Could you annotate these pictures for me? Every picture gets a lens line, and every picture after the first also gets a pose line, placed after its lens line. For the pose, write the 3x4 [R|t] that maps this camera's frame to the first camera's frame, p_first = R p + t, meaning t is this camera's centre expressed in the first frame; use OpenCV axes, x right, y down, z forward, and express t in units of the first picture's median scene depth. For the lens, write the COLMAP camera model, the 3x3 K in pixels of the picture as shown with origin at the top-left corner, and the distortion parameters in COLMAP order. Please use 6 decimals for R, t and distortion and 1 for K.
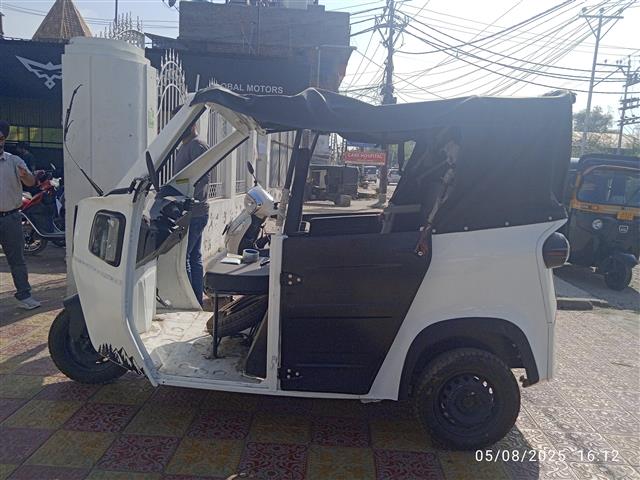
lens RADIAL K [[524.6, 0, 320.0], [0, 524.6, 240.0], [0, 0, 1]] dist [0.008771, -0.020921]
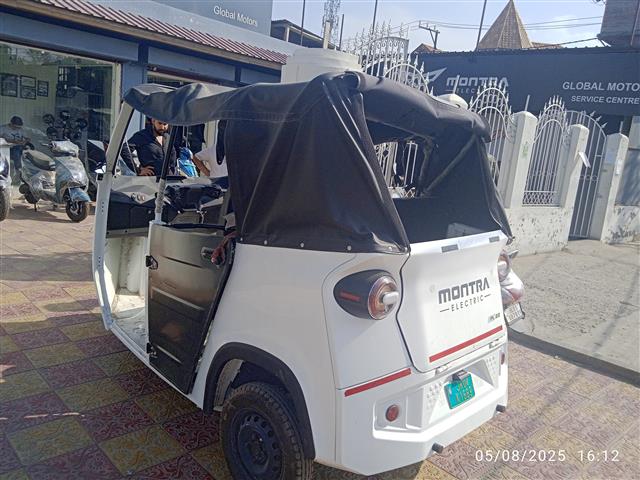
lens RADIAL K [[524.6, 0, 320.0], [0, 524.6, 240.0], [0, 0, 1]] dist [0.008771, -0.020921]
pose [[0.714869, 0.155253, -0.681806, 0.203050], [-0.161328, 0.985355, 0.055223, -0.019411], [0.680394, 0.070517, 0.729446, 0.098525]]
